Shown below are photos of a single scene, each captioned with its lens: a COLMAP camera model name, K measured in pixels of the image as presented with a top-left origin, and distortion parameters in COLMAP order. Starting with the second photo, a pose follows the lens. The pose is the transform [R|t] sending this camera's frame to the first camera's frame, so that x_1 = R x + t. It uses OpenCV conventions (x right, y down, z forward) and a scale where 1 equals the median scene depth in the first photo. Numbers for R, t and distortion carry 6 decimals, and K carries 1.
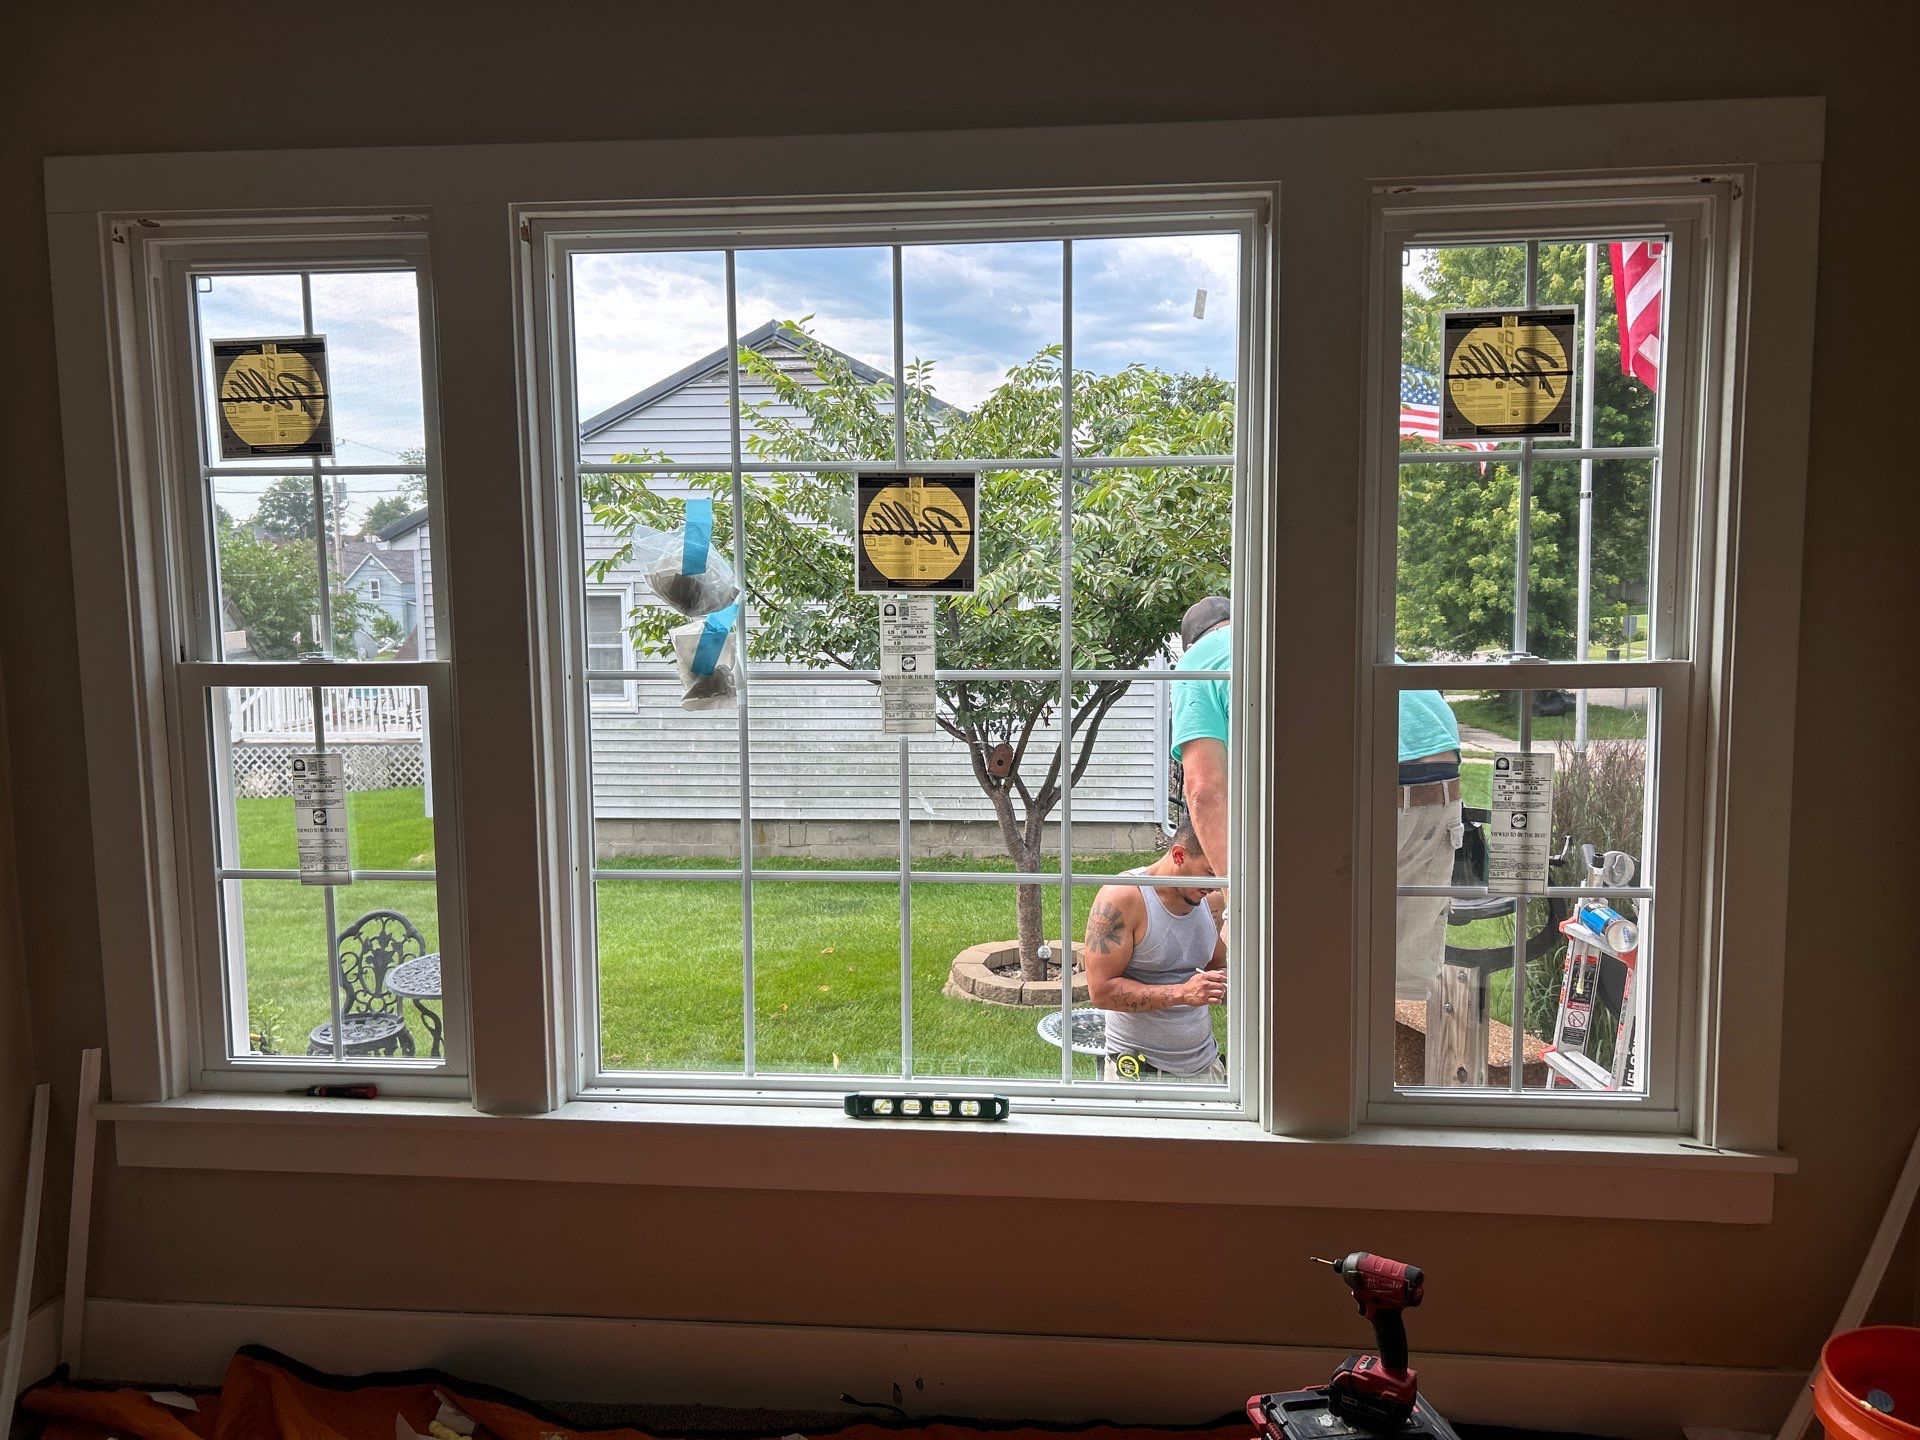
lens RADIAL K [[1409.1, 0, 954.4], [0, 1409.1, 738.4], [0, 0, 1]] dist [0.076194, -0.094163]
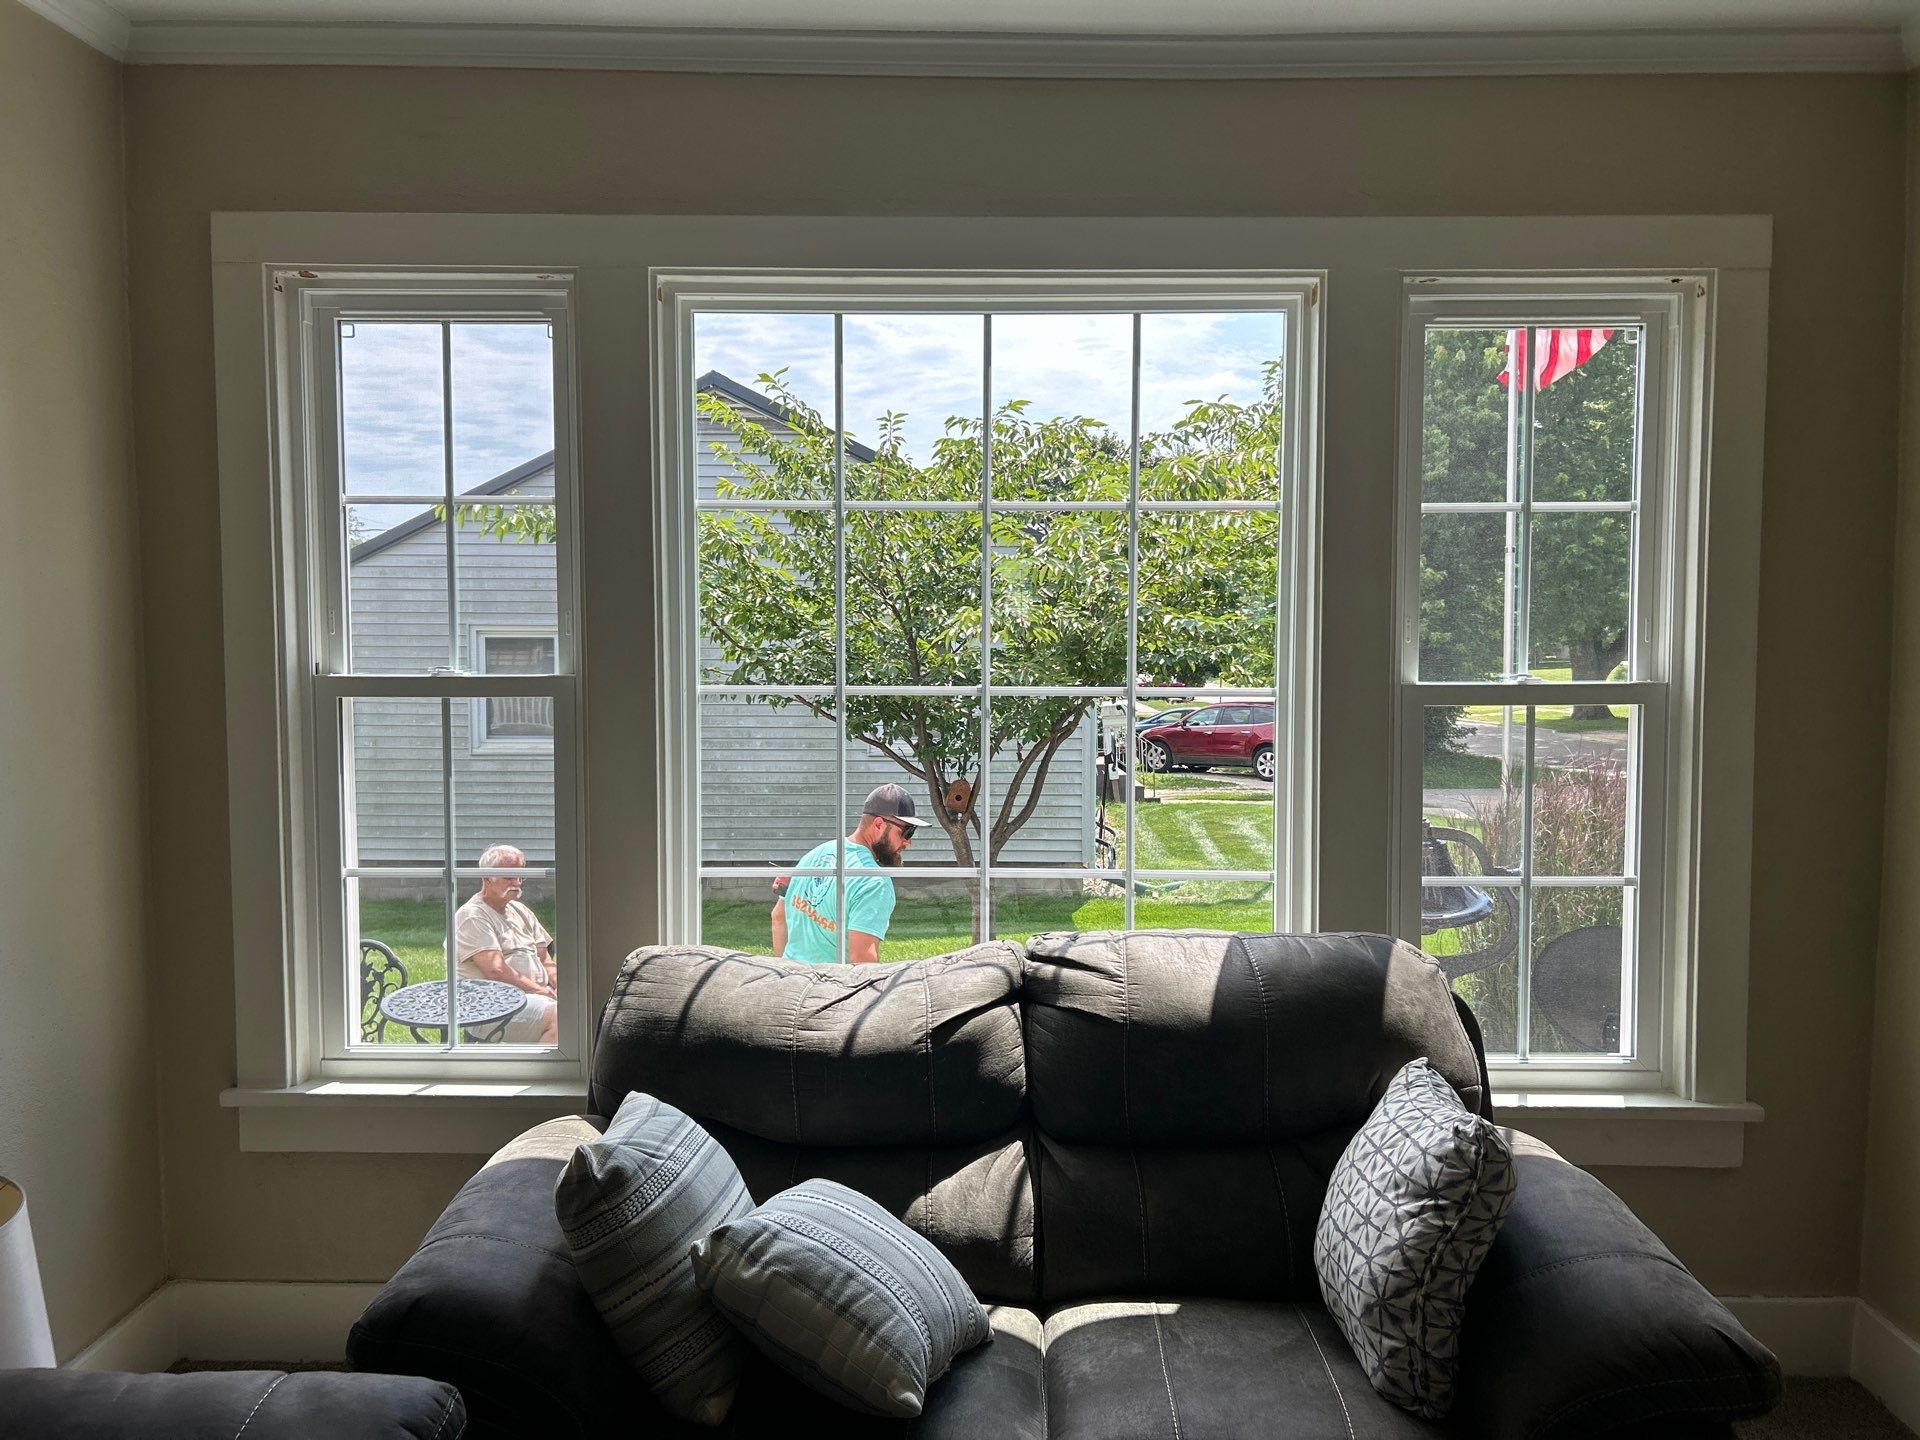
lens RADIAL K [[1413.1, 0, 968.1], [0, 1413.1, 729.3], [0, 0, 1]] dist [0.104522, -0.157949]
pose [[0.996564, 0.004762, 0.082692, -0.046338], [-0.001244, 0.999094, -0.042539, 0.010799], [-0.082819, 0.042290, 0.995667, -0.038522]]
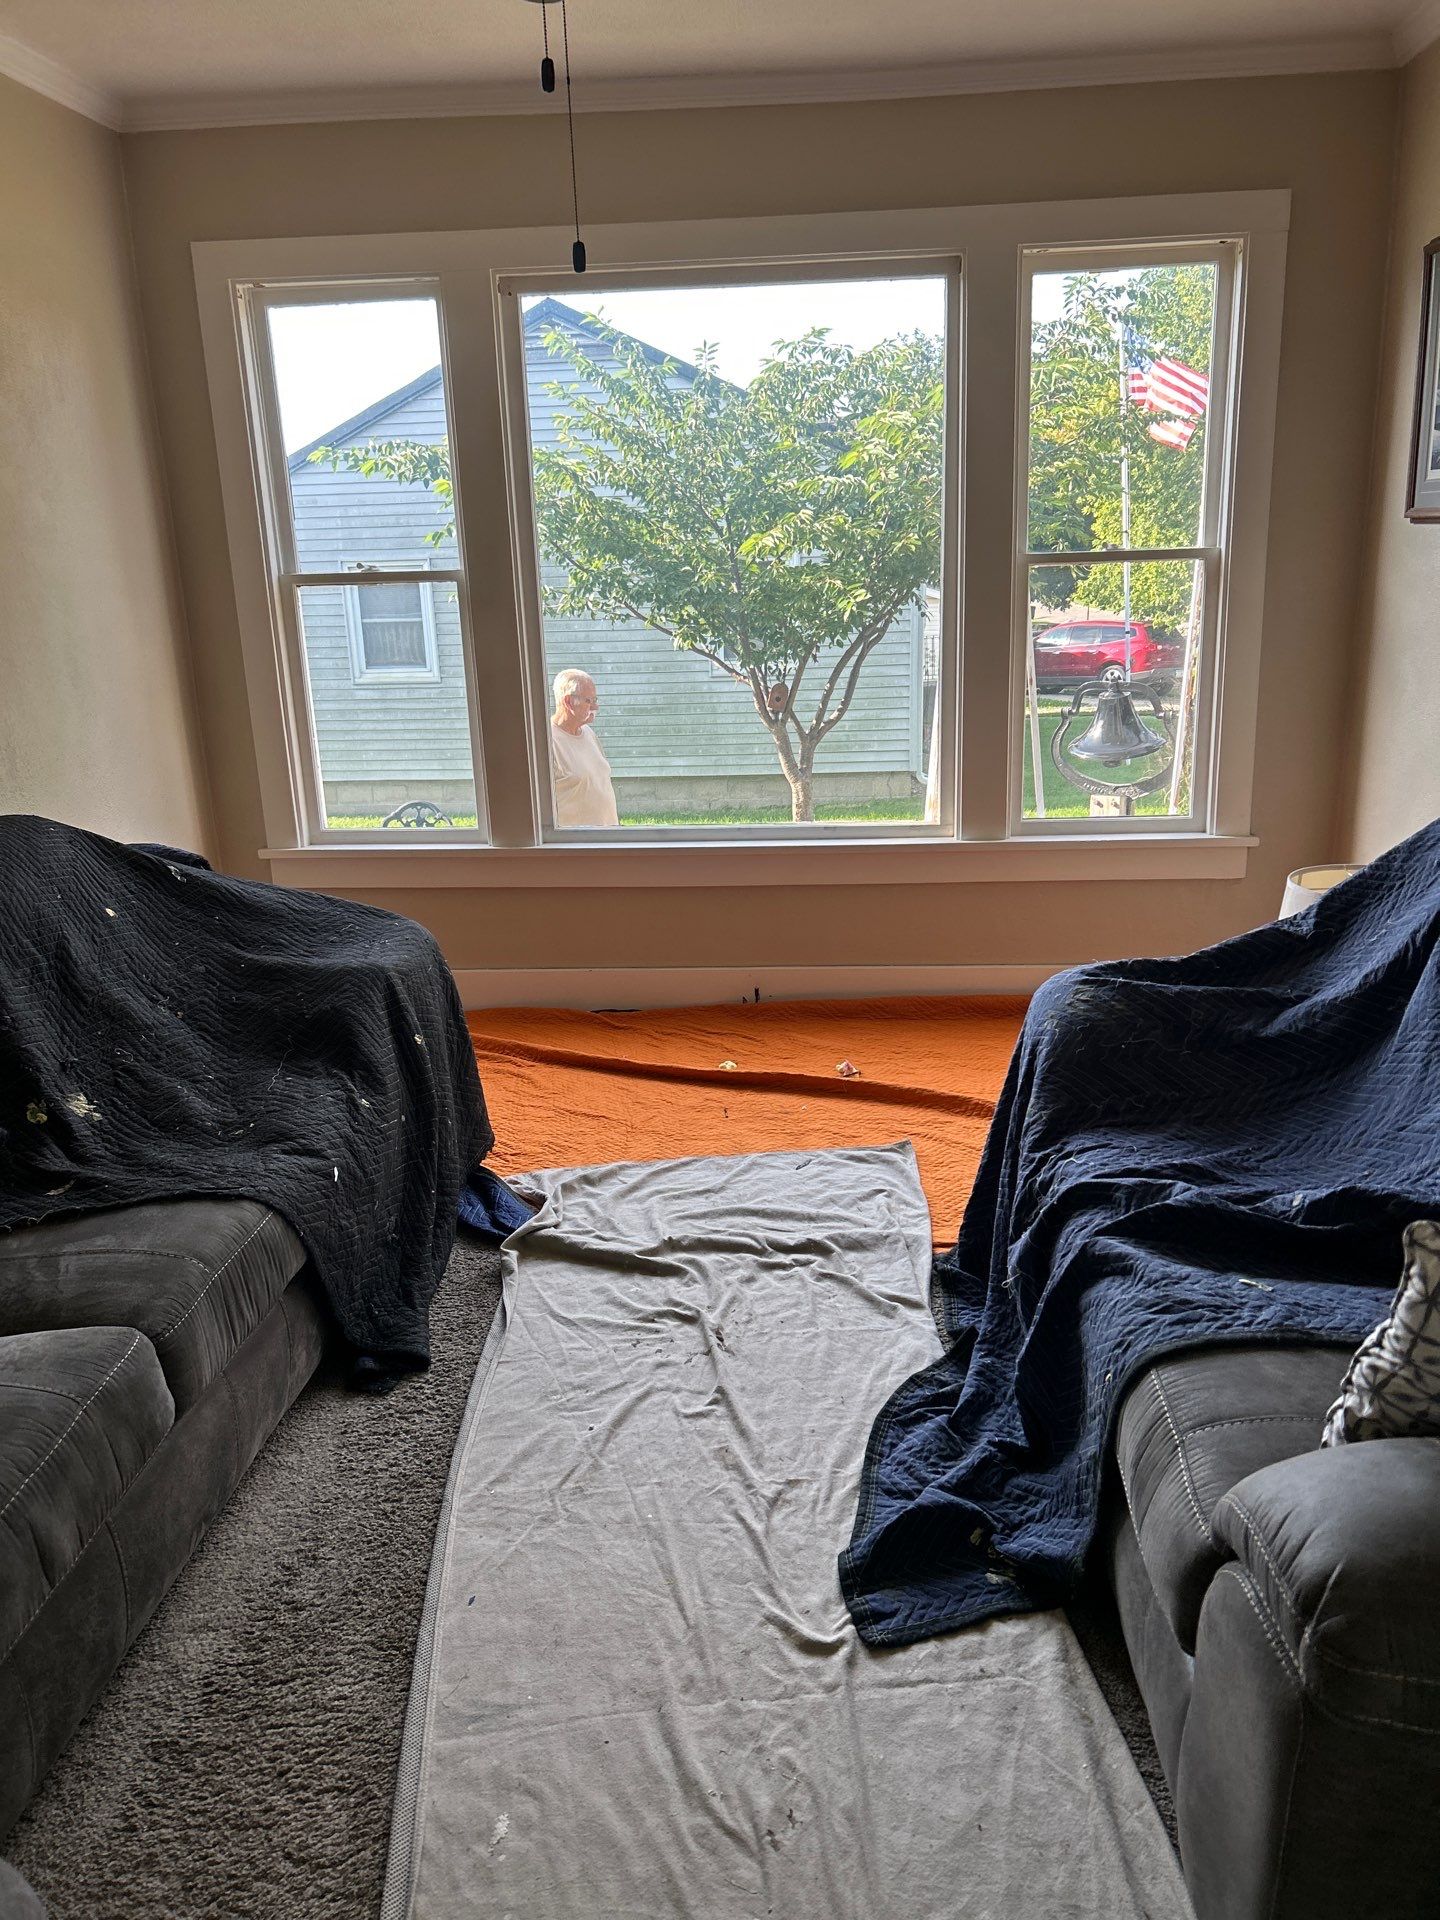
lens RADIAL K [[1411.2, 0, 743.7], [0, 1411.2, 975.4], [0, 0, 1]] dist [0.059027, -0.081940]
pose [[0.999484, -0.027338, 0.016869, -0.022956], [0.024095, 0.985292, 0.169172, 0.044038], [-0.021246, -0.168678, 0.985442, -0.217439]]
